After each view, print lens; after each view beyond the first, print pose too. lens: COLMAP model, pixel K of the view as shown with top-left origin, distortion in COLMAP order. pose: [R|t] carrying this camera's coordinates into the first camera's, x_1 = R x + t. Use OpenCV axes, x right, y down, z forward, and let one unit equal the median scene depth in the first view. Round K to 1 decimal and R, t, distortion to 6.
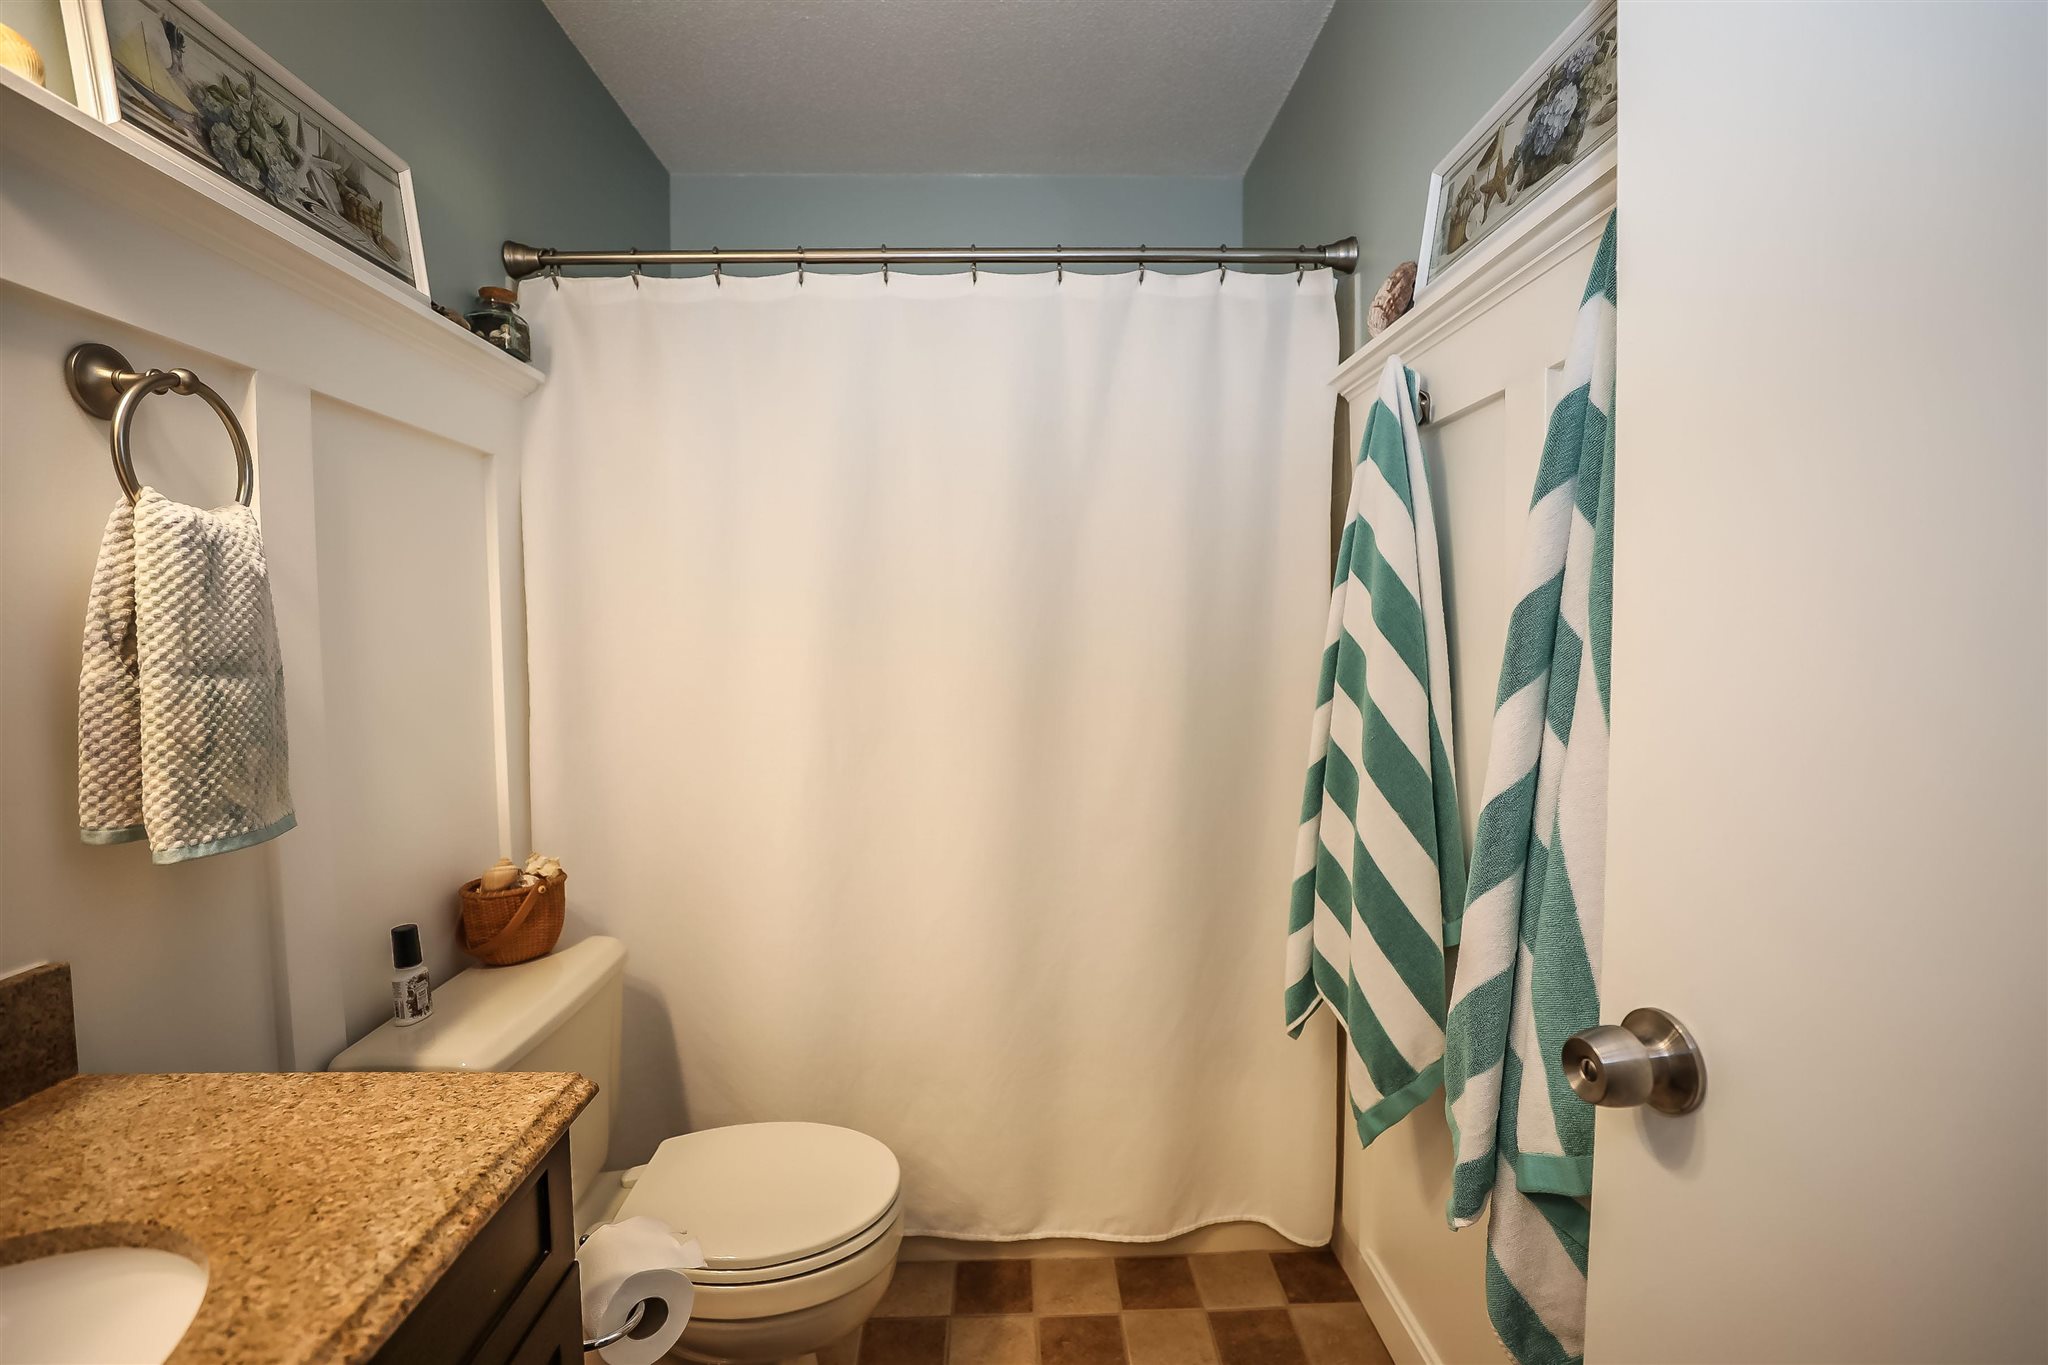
lens RADIAL K [[930.8, 0, 1030.7], [0, 930.8, 678.5], [0, 0, 1]] dist [-0.031169, 0.009649]
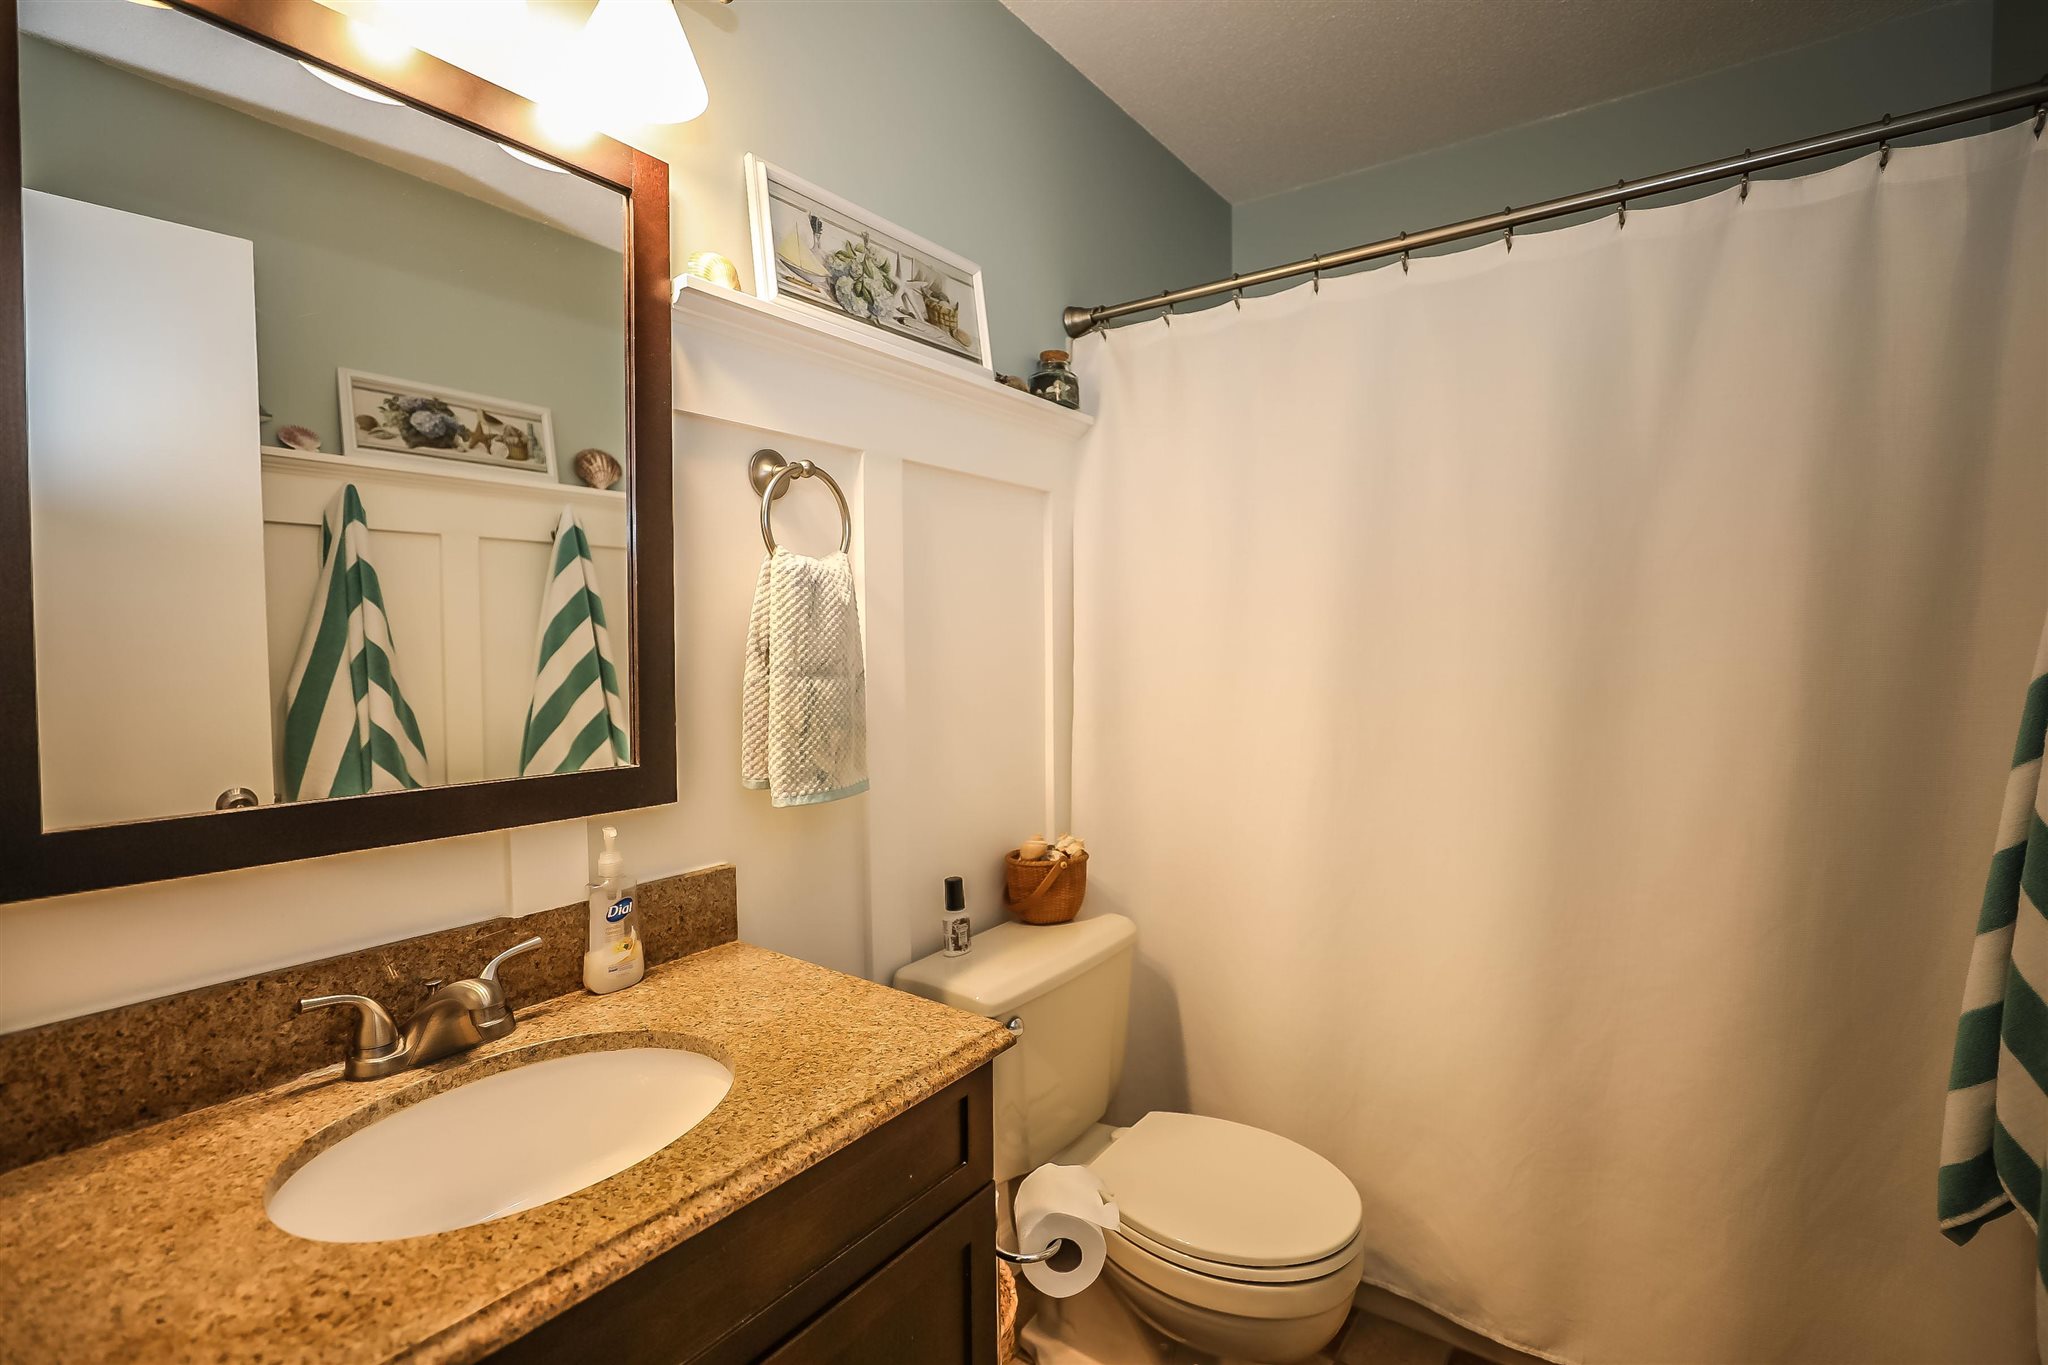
lens RADIAL K [[930.8, 0, 1019.3], [0, 930.8, 681.1], [0, 0, 1]] dist [-0.031169, 0.009649]
pose [[0.794882, 0.033936, -0.605815, 0.188478], [-0.034107, 0.999355, 0.011229, -0.020154], [0.605805, 0.011737, 0.795527, 0.049085]]
